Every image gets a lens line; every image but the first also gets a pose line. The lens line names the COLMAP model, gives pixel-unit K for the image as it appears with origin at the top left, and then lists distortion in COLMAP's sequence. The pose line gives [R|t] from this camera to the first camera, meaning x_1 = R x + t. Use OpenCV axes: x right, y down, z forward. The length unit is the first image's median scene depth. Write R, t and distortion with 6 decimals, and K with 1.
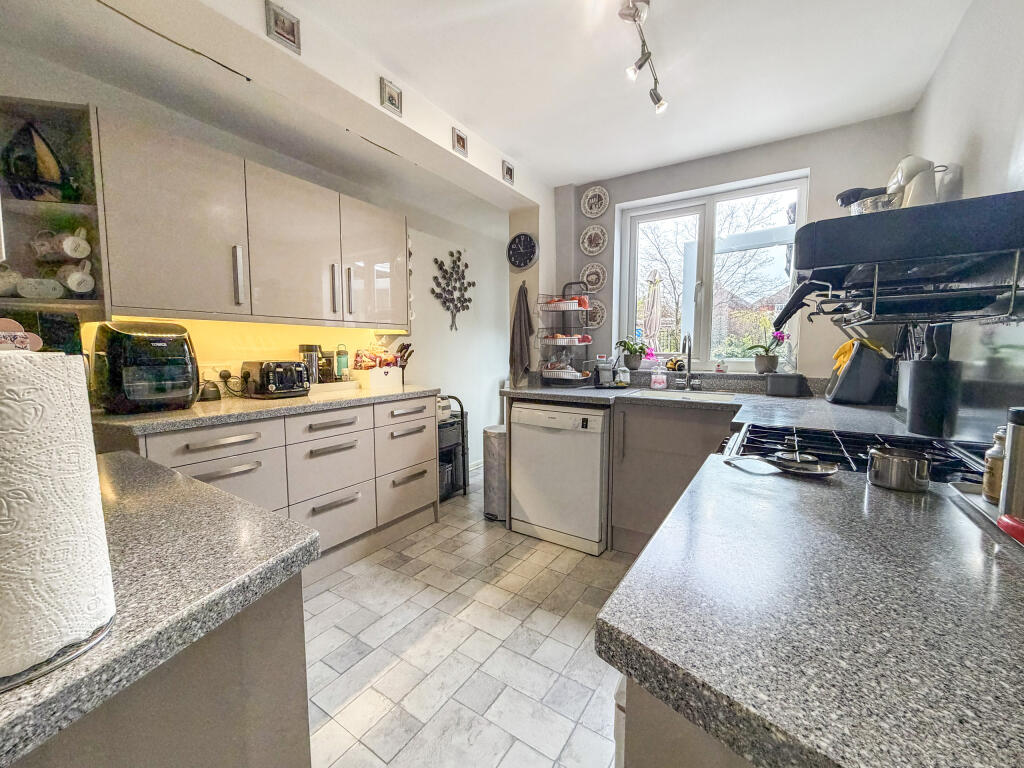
lens RADIAL K [[410.1, 0, 512.0], [0, 410.1, 384.0], [0, 0, 1]] dist [-0.000758, -0.000094]
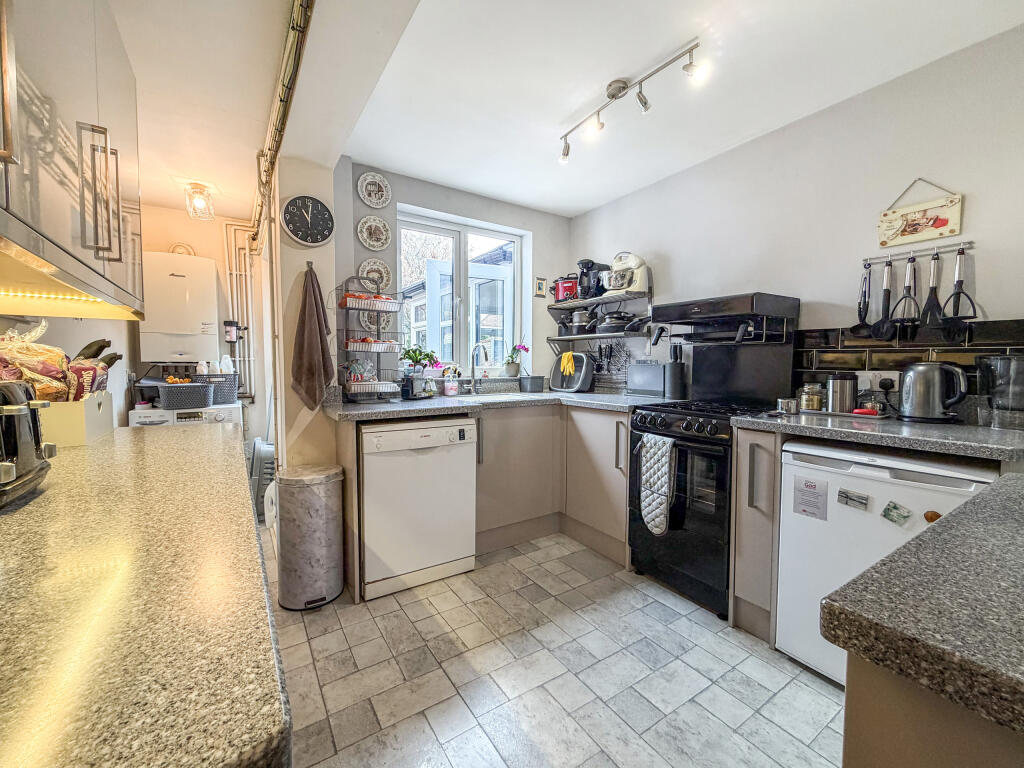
lens RADIAL K [[410.1, 0, 512.0], [0, 410.1, 384.0], [0, 0, 1]] dist [-0.000758, -0.000094]
pose [[0.411586, -0.049574, 0.910022, -0.560050], [0.078128, 0.996763, 0.018964, -0.025893], [-0.908016, 0.063293, 0.414127, 0.443902]]
